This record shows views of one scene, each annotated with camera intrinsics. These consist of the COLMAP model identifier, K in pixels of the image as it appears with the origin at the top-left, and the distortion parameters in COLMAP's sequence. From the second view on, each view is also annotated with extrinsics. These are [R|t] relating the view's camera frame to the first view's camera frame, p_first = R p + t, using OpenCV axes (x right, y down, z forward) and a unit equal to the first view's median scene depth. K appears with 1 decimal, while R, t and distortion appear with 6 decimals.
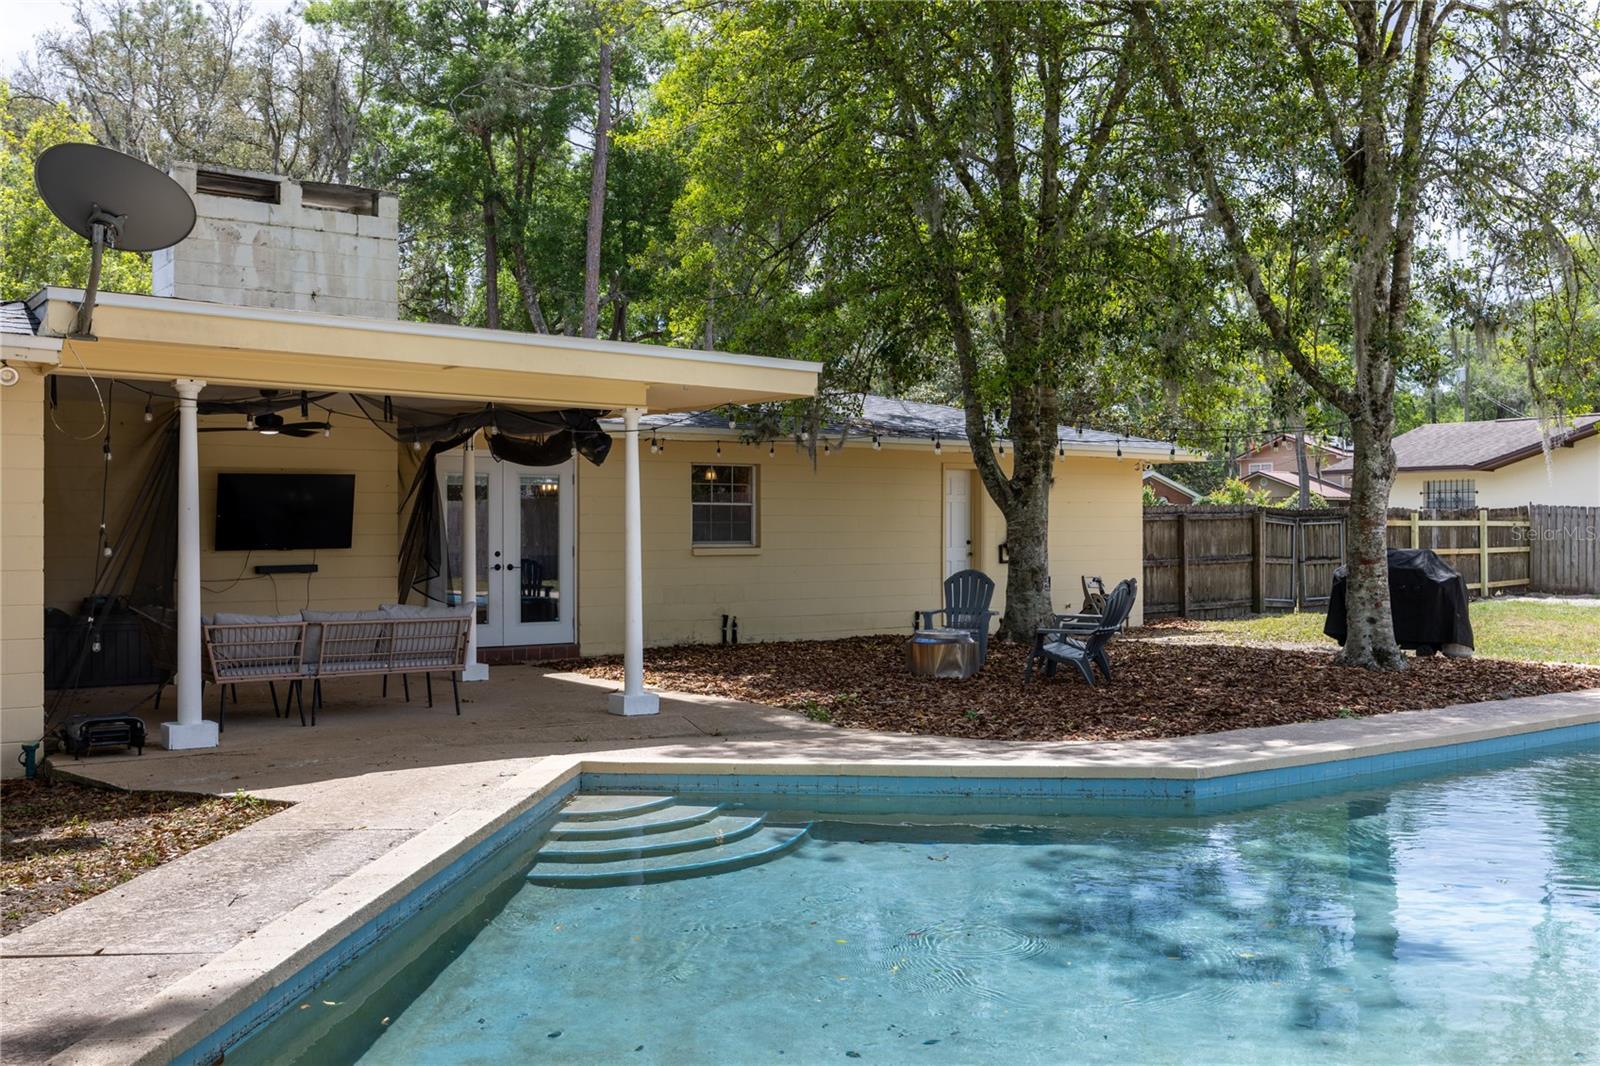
lens RADIAL K [[1523.8, 0, 811.2], [0, 1523.8, 527.4], [0, 0, 1]] dist [0.003105, 0.000000]
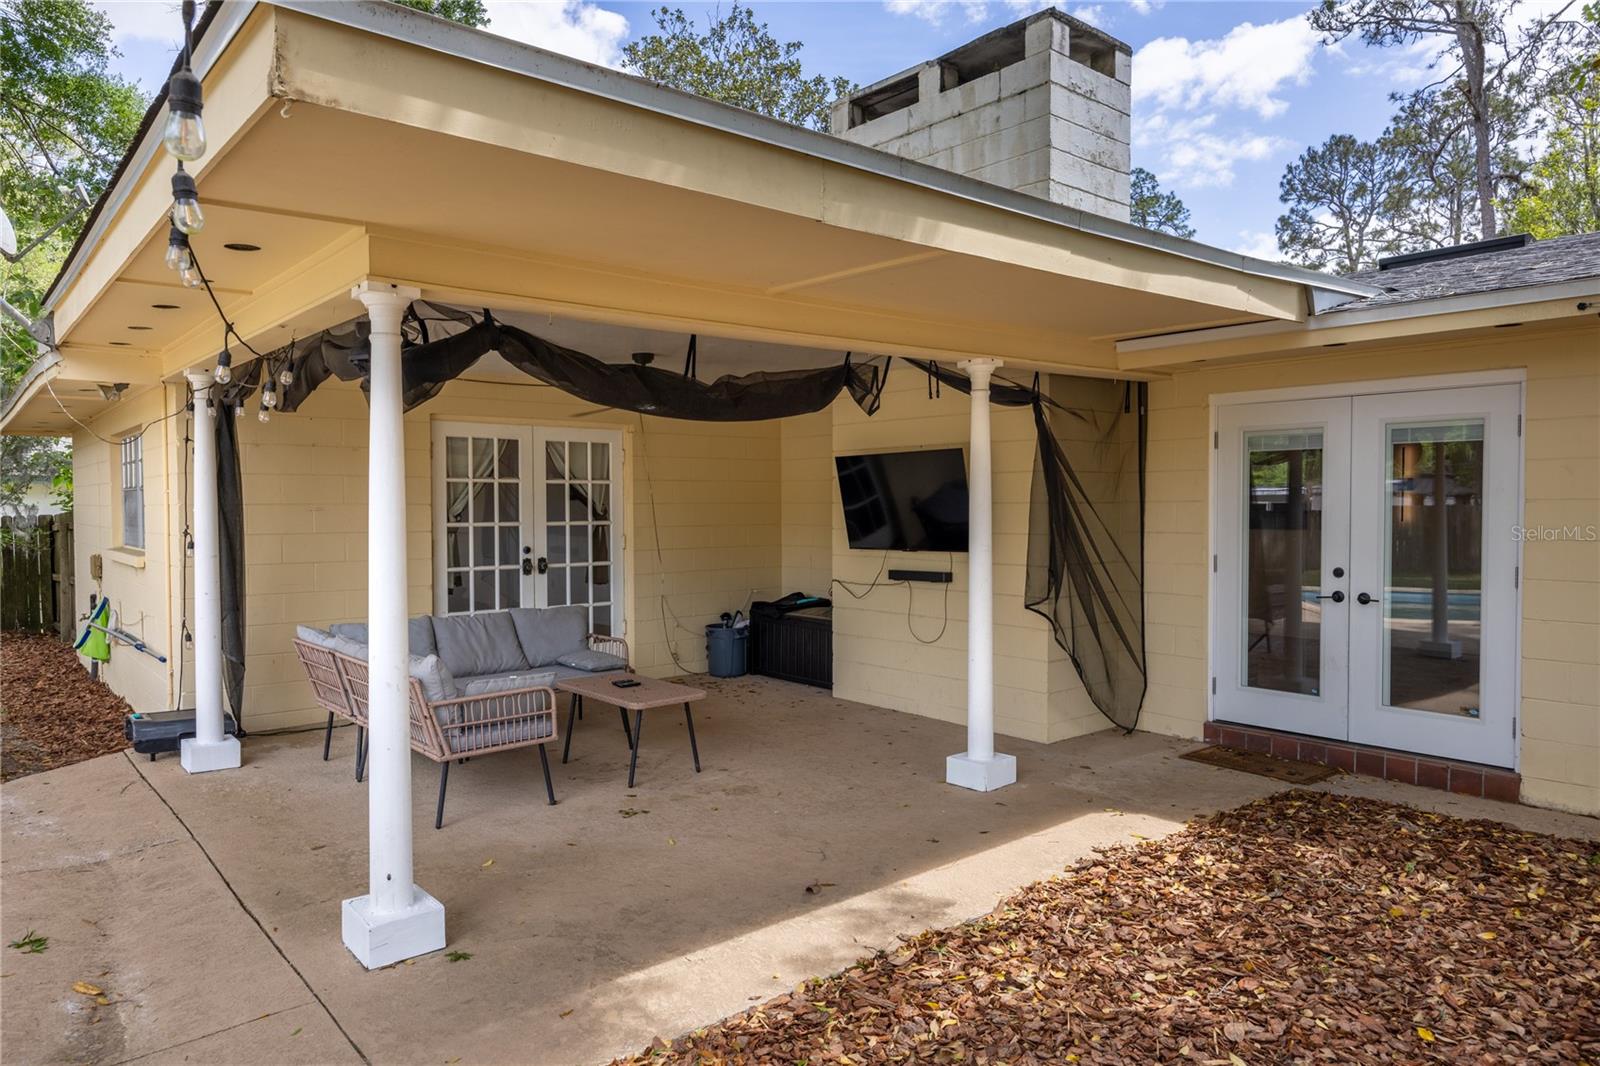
lens RADIAL K [[1041.5, 0, 798.1], [0, 1041.5, 533.3], [0, 0, 1]] dist [0.007724, 0.001682]
pose [[0.074558, 0.031731, -0.996712, 0.154040], [0.004893, 0.999470, 0.032185, -0.009894], [0.997205, -0.007276, 0.074364, 0.777385]]
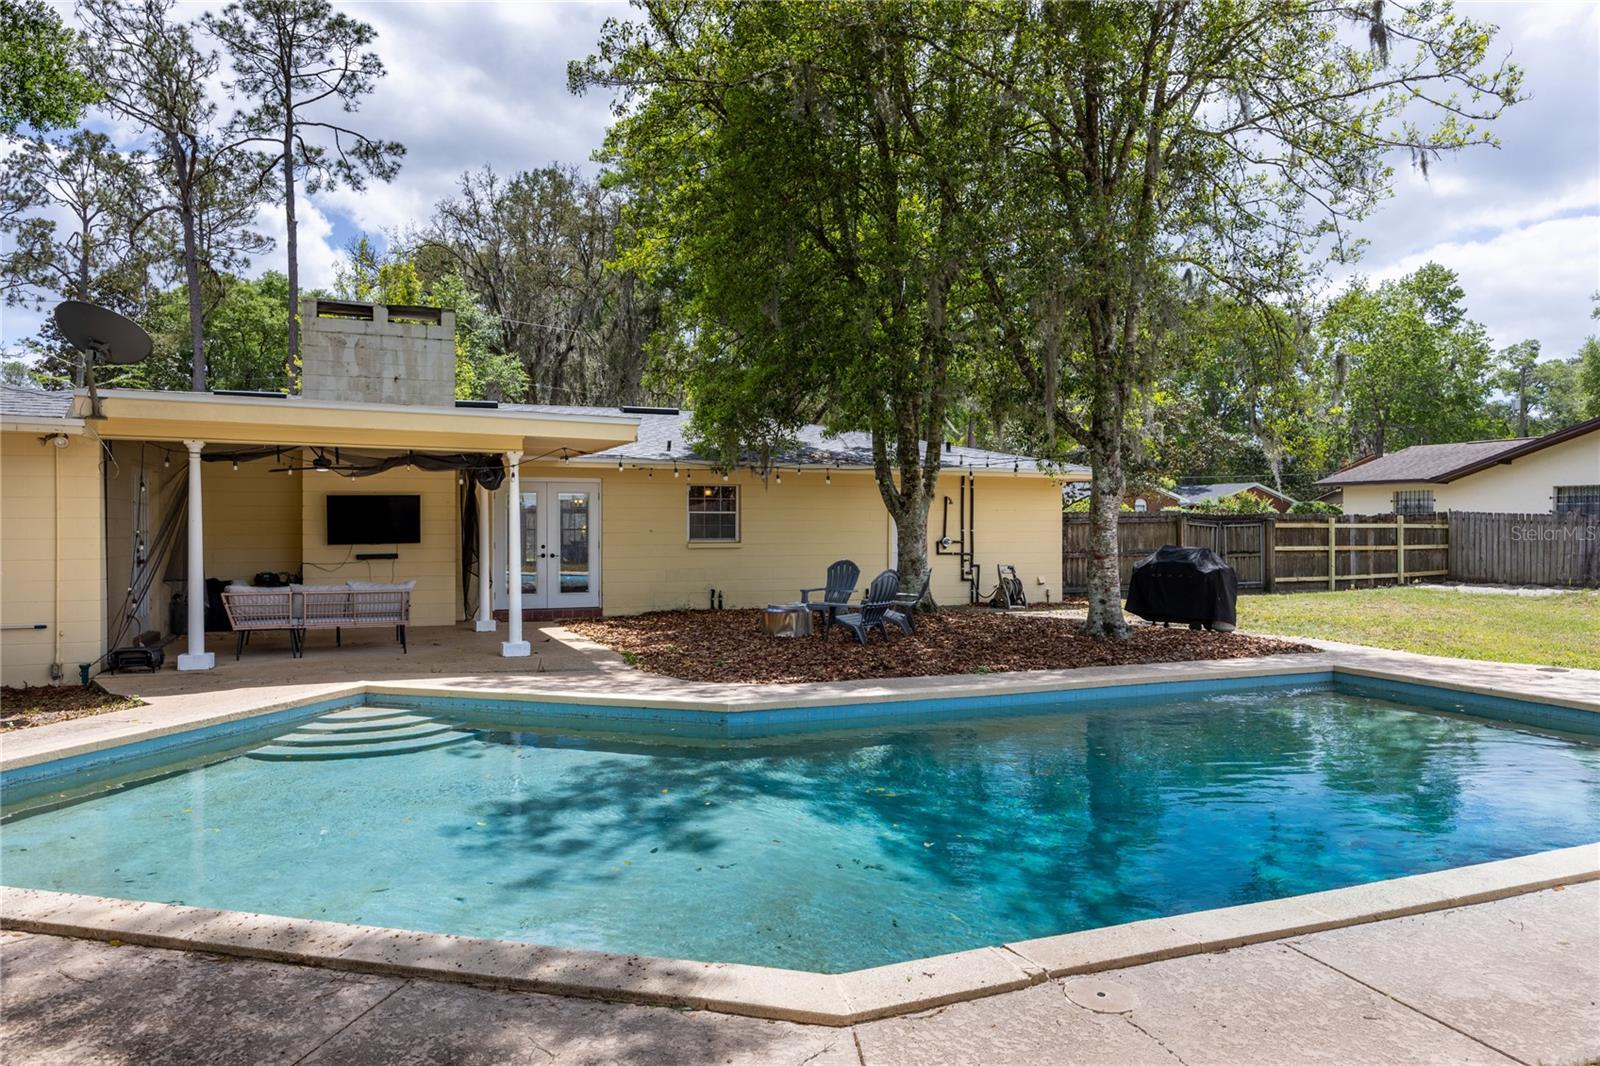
lens RADIAL K [[1094.0, 0, 802.8], [0, 1094.0, 536.6], [0, 0, 1]] dist [0.003729, -0.001575]
pose [[0.974512, 0.004709, -0.224288, 0.283952], [-0.002034, 0.999924, 0.012157, -0.006144], [0.224328, -0.011391, 0.974447, 0.008983]]
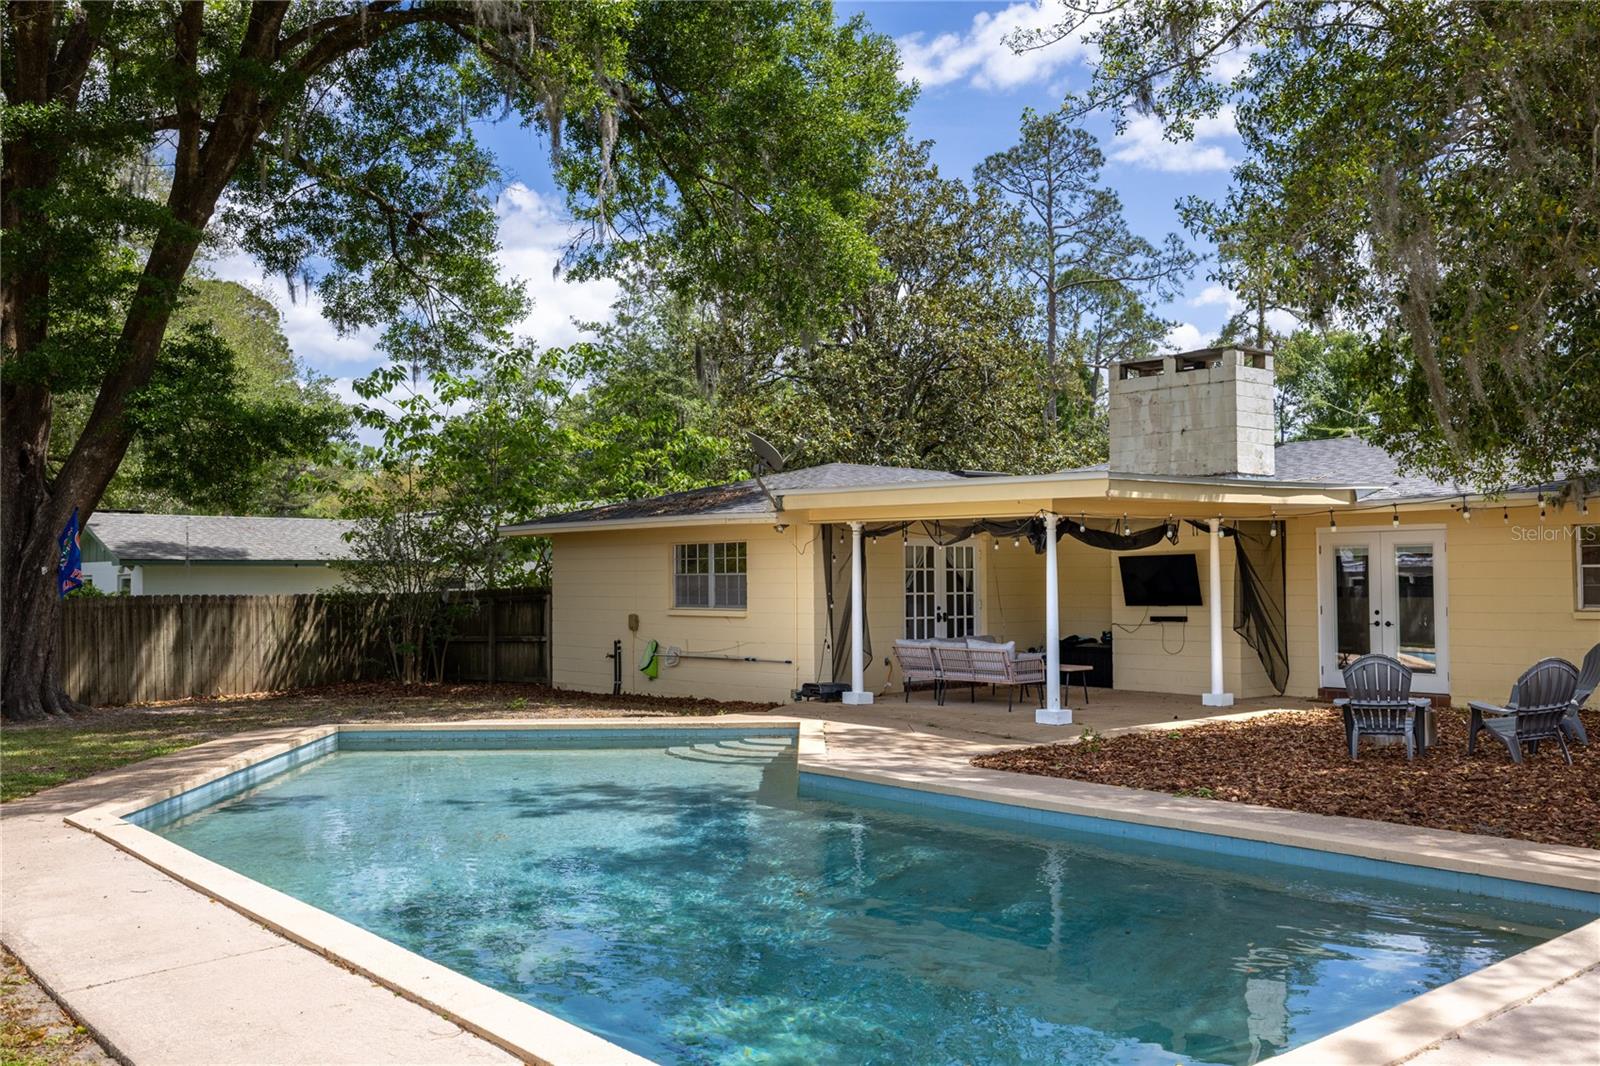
lens RADIAL K [[1387.2, 0, 815.4], [0, 1387.2, 527.6], [0, 0, 1]] dist [0.023892, -0.028887]
pose [[0.082553, -0.036051, -0.995934, 0.844064], [0.008079, 0.999337, -0.035505, -0.013905], [0.996554, -0.005115, 0.082789, 0.471906]]
